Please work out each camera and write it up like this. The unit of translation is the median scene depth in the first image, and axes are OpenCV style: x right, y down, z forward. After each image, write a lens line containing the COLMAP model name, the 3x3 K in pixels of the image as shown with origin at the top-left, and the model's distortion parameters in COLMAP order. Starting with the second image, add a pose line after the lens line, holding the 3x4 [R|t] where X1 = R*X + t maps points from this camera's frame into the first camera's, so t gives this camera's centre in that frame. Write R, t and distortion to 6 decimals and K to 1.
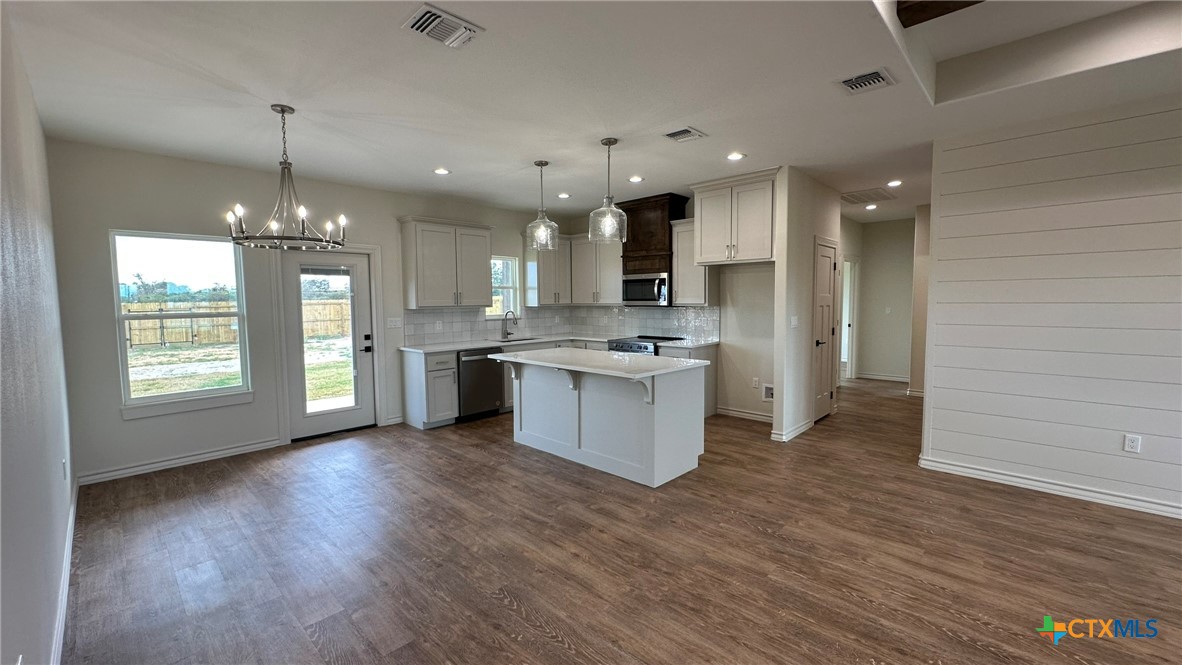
lens RADIAL K [[472.2, 0, 591.0], [0, 472.2, 332.5], [0, 0, 1]] dist [-0.002269, 0.000578]
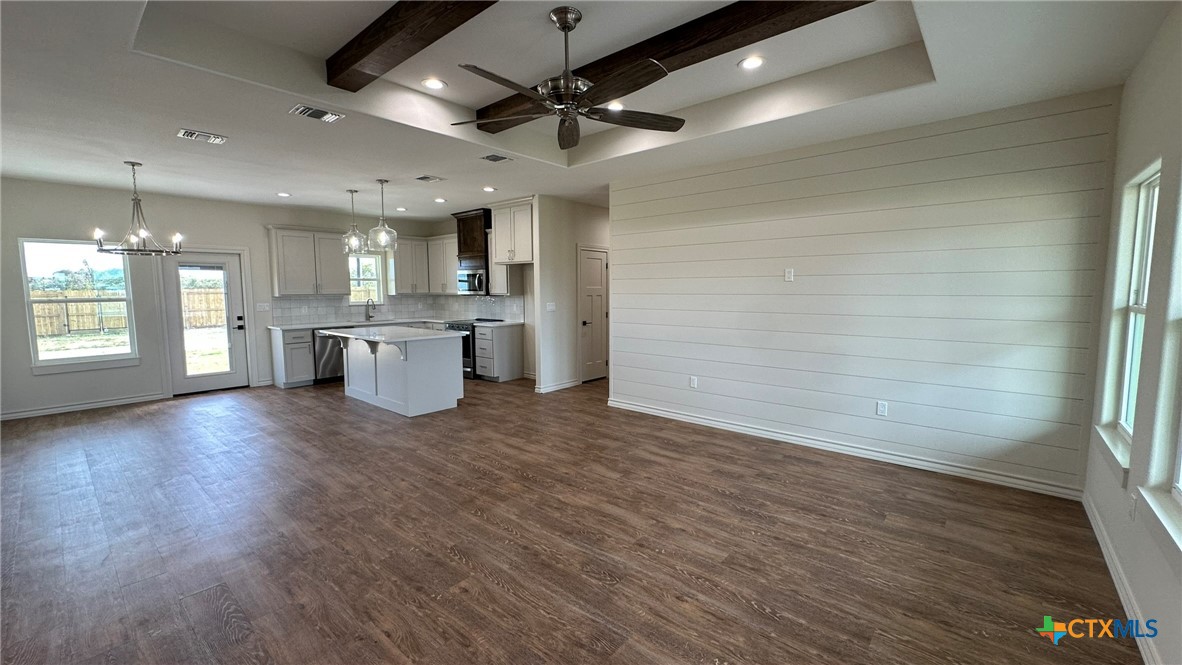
lens RADIAL K [[472.2, 0, 591.0], [0, 472.2, 332.5], [0, 0, 1]] dist [-0.002269, 0.000578]
pose [[0.998675, 0.000716, 0.051453, 0.443616], [-0.001879, 0.999744, 0.022548, 0.019385], [-0.051424, -0.022614, 0.998421, -0.360033]]
